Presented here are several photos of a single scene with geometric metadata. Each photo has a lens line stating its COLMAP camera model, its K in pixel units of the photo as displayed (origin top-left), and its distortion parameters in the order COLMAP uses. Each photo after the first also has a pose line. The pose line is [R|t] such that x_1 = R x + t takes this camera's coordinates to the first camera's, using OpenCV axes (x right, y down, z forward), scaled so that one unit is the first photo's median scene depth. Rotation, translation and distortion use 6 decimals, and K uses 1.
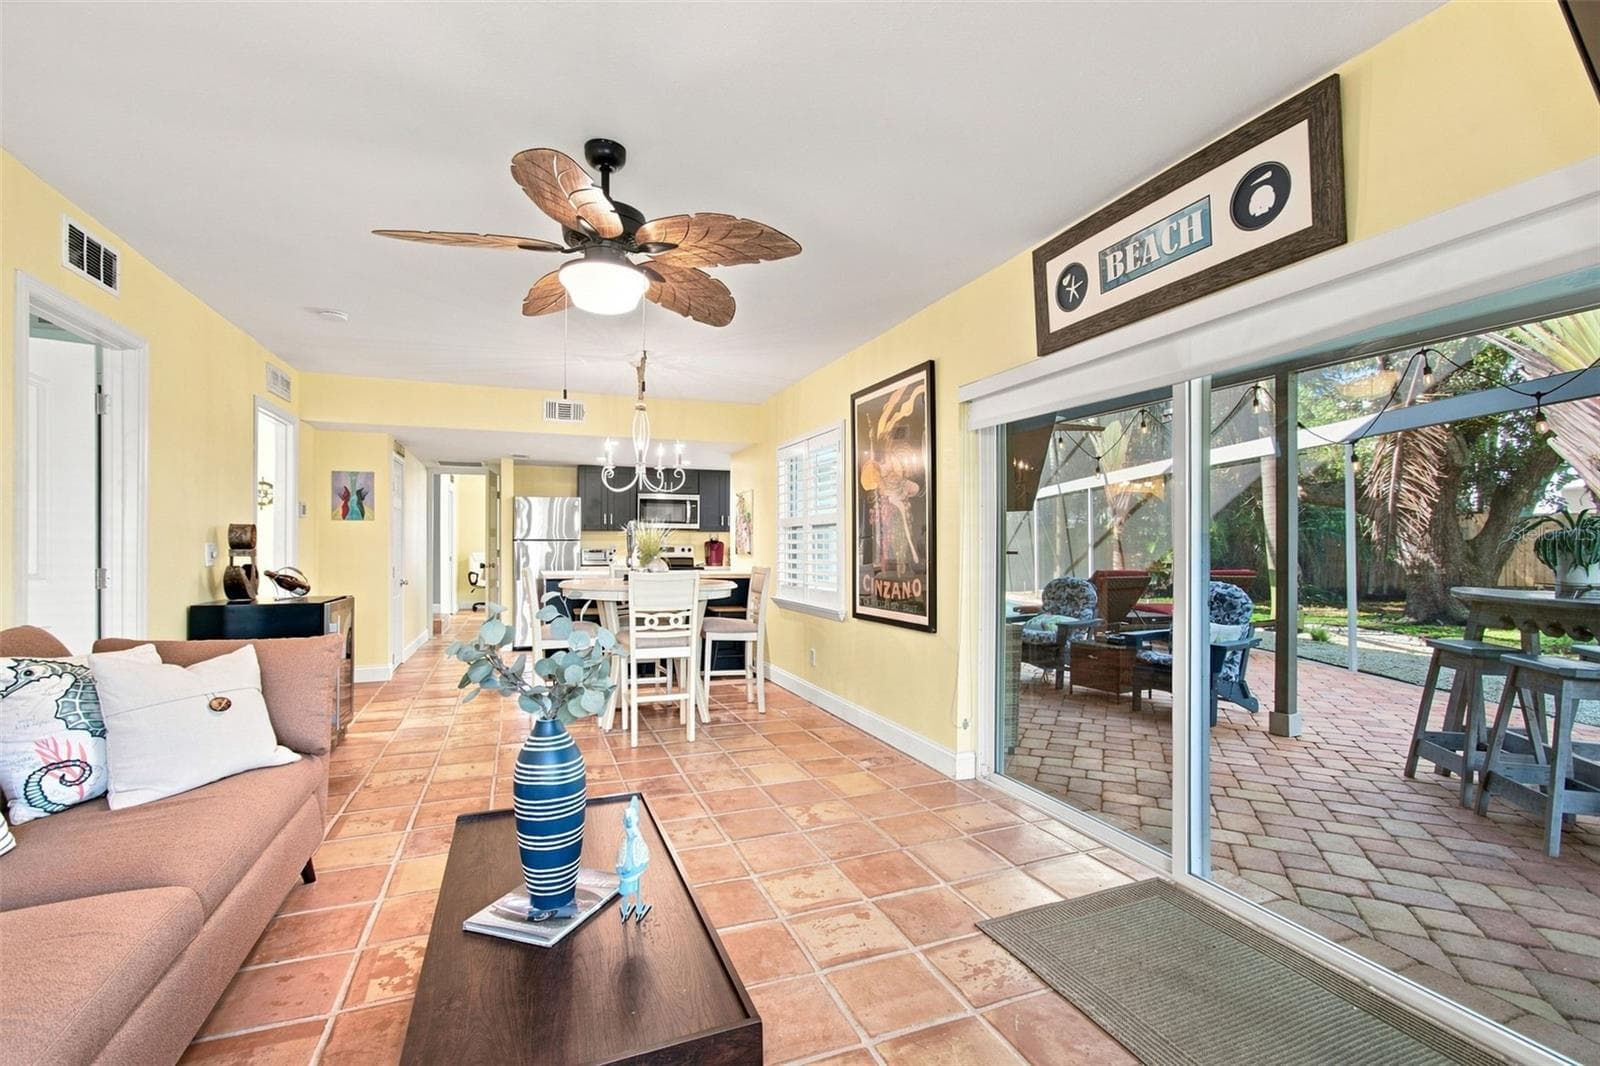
lens RADIAL K [[688.2, 0, 800.0], [0, 688.2, 533.0], [0, 0, 1]] dist [-0.000406, -0.000020]
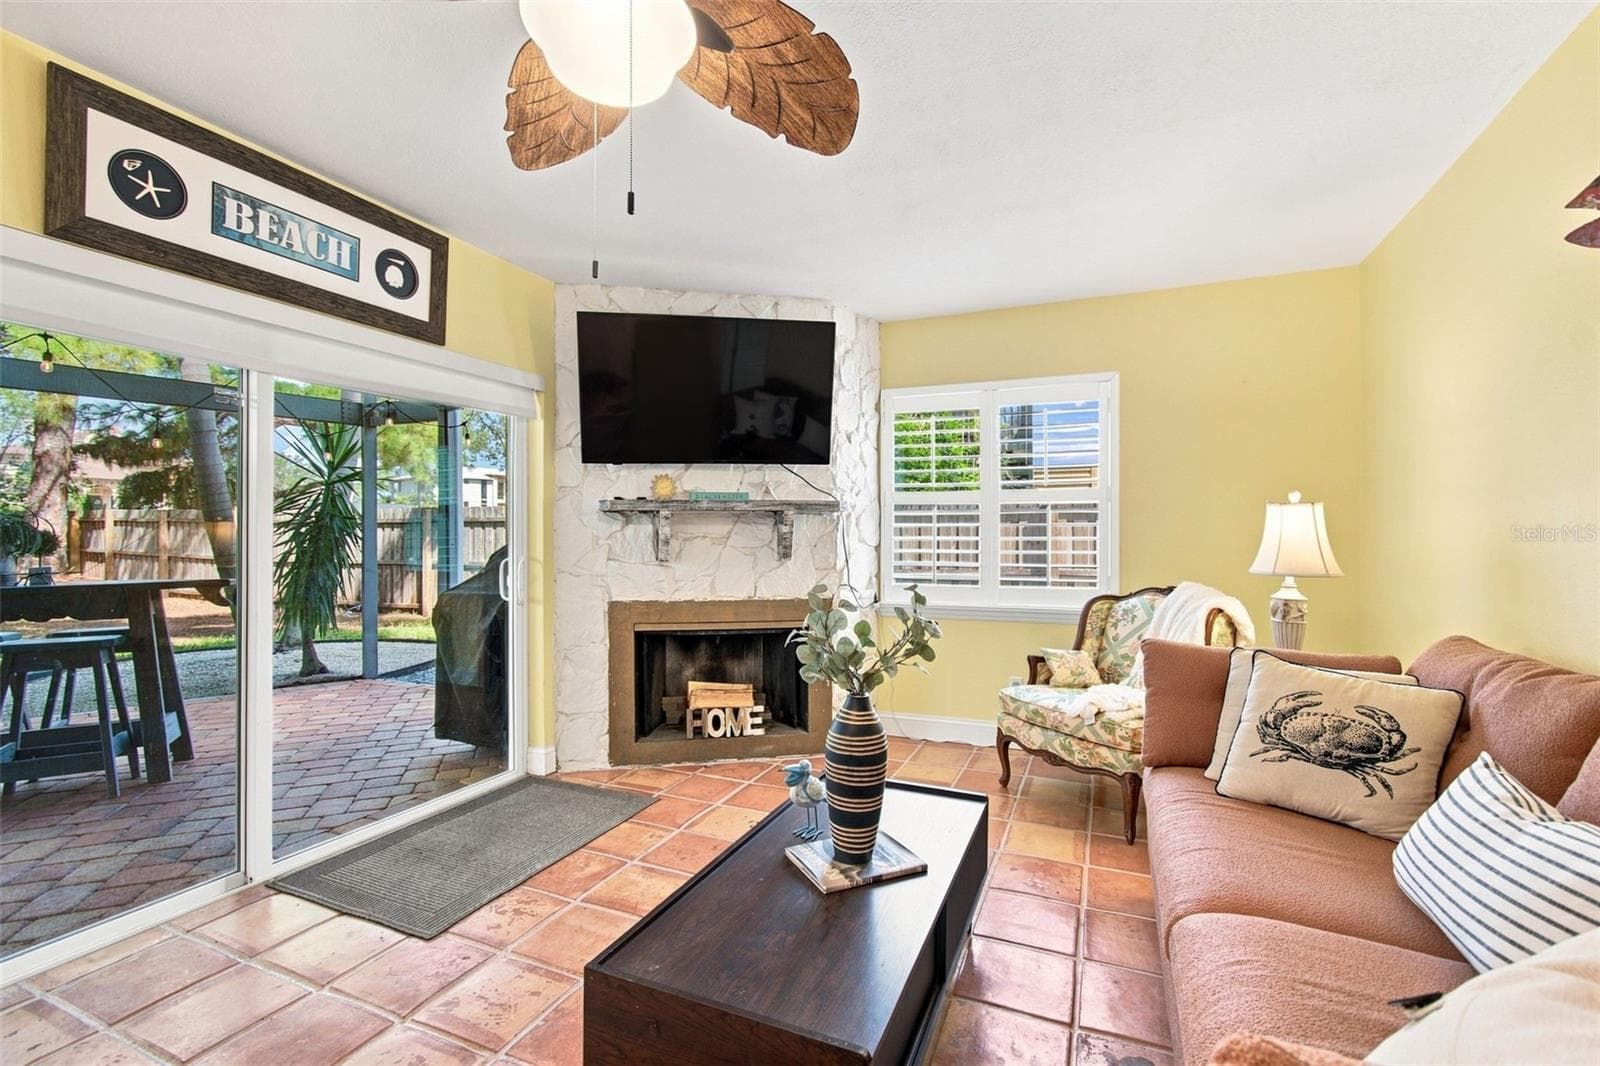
lens RADIAL K [[688.2, 0, 800.0], [0, 688.2, 533.0], [0, 0, 1]] dist [-0.000406, -0.000020]
pose [[-0.698289, -0.000982, 0.715816, -0.625787], [-0.014572, 0.999811, -0.012844, 0.009632], [-0.715668, -0.019400, -0.698171, 1.043794]]
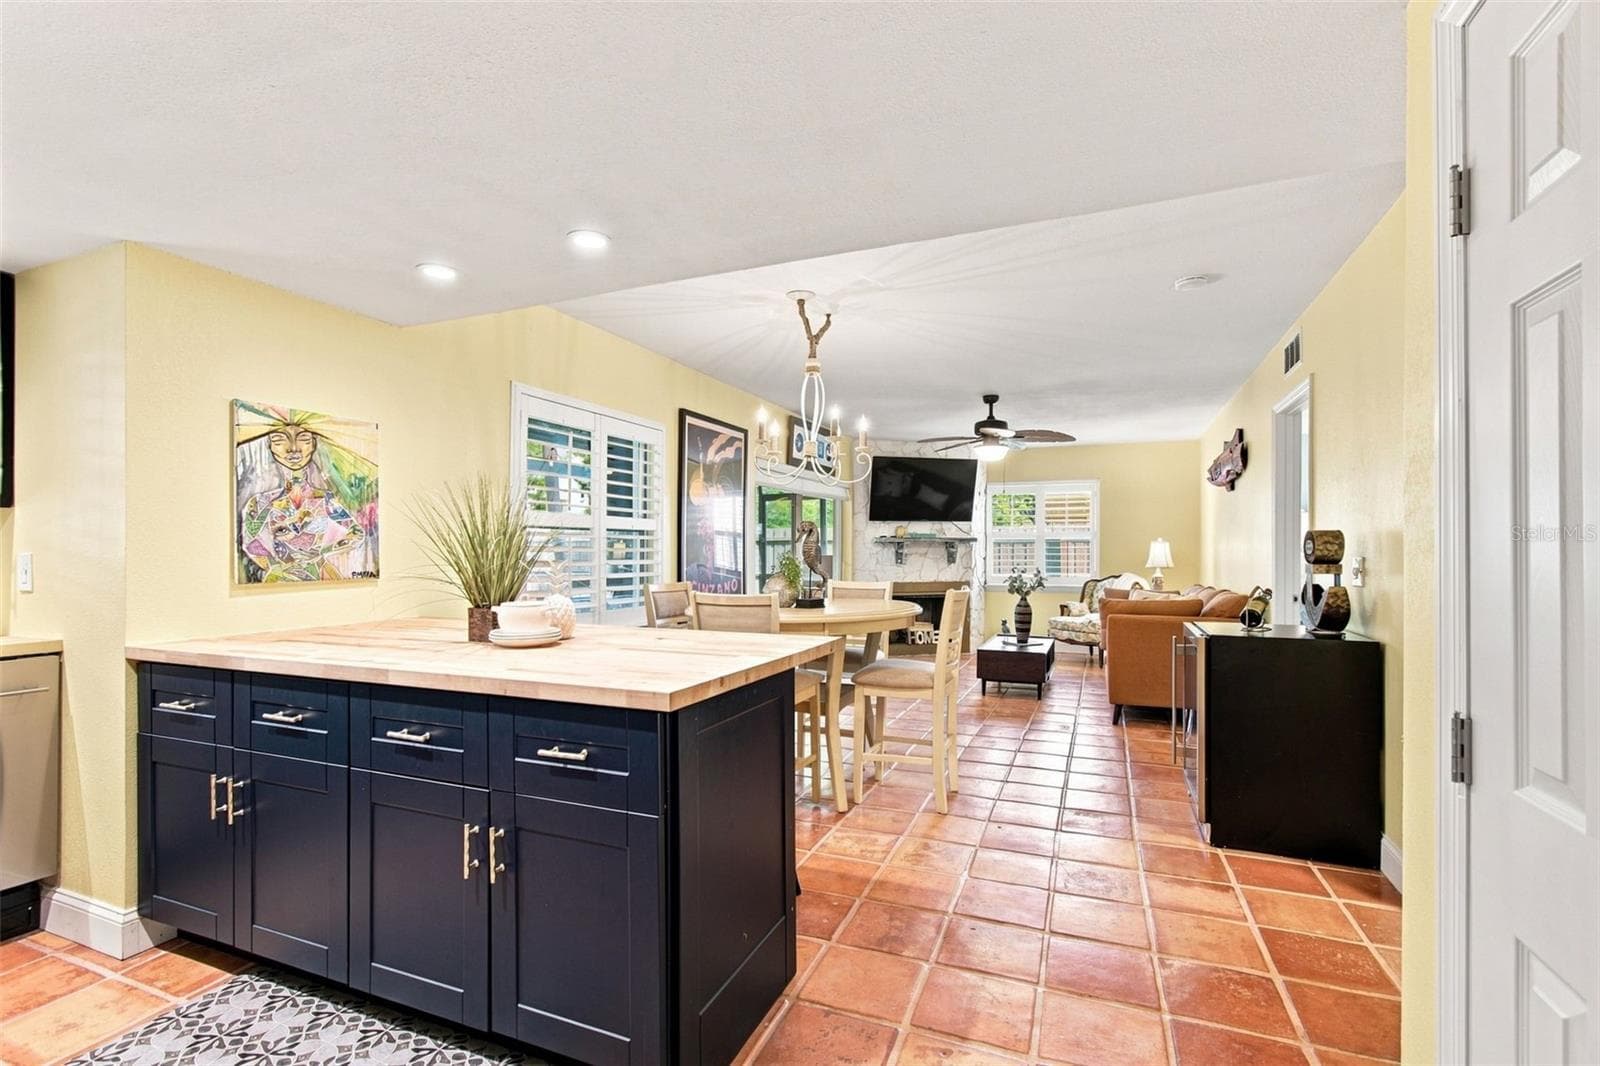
lens RADIAL K [[723.5, 0, 802.9], [0, 723.5, 541.3], [0, 0, 1]] dist [-0.010346, 0.000421]
pose [[-0.717330, 0.007017, 0.696698, -1.275551], [-0.017628, 0.999446, -0.028216, 0.042254], [-0.696510, -0.032522, -0.716809, 2.599885]]
